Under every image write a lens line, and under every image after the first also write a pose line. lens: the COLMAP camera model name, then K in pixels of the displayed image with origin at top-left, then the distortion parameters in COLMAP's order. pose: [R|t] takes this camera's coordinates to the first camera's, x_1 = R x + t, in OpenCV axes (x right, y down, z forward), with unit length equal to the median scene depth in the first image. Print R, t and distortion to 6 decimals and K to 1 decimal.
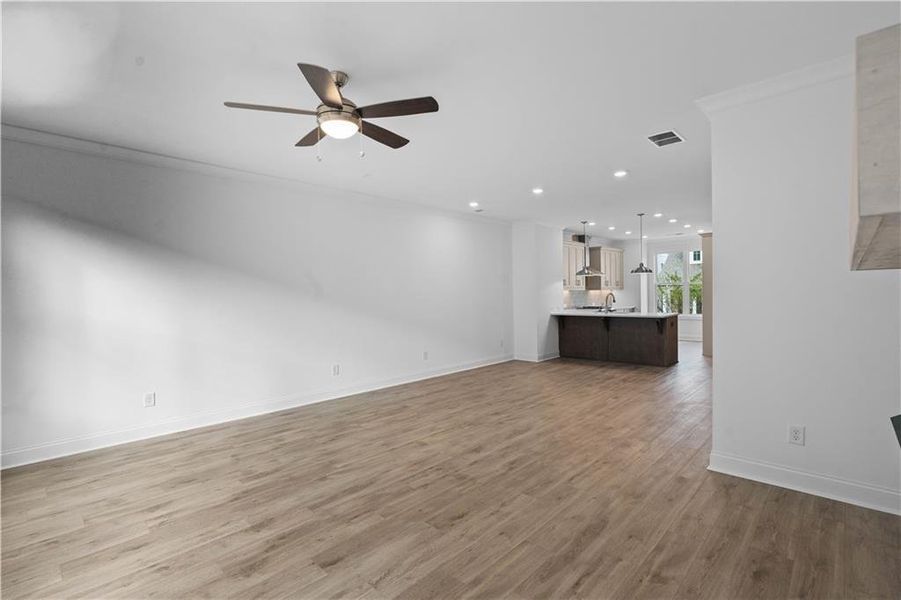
lens RADIAL K [[408.1, 0, 429.2], [0, 408.1, 293.0], [0, 0, 1]] dist [-0.001262, 0.001908]
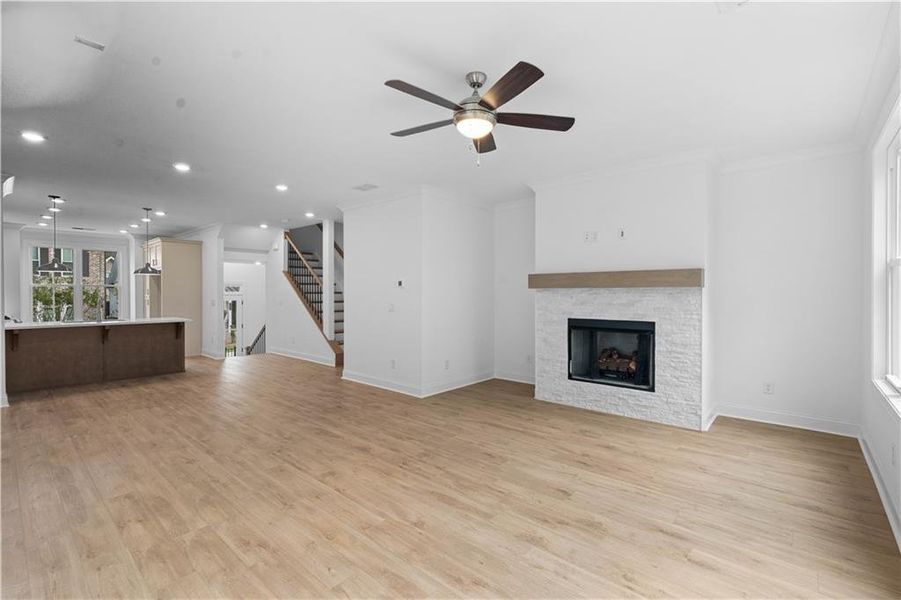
lens RADIAL K [[408.1, 0, 452.2], [0, 408.1, 299.7], [0, 0, 1]] dist [-0.001262, 0.001908]
pose [[-0.067860, 0.004804, 0.997683, -1.008413], [-0.004427, 0.999977, -0.005117, 0.021119], [-0.997685, -0.004764, -0.067837, 0.943372]]
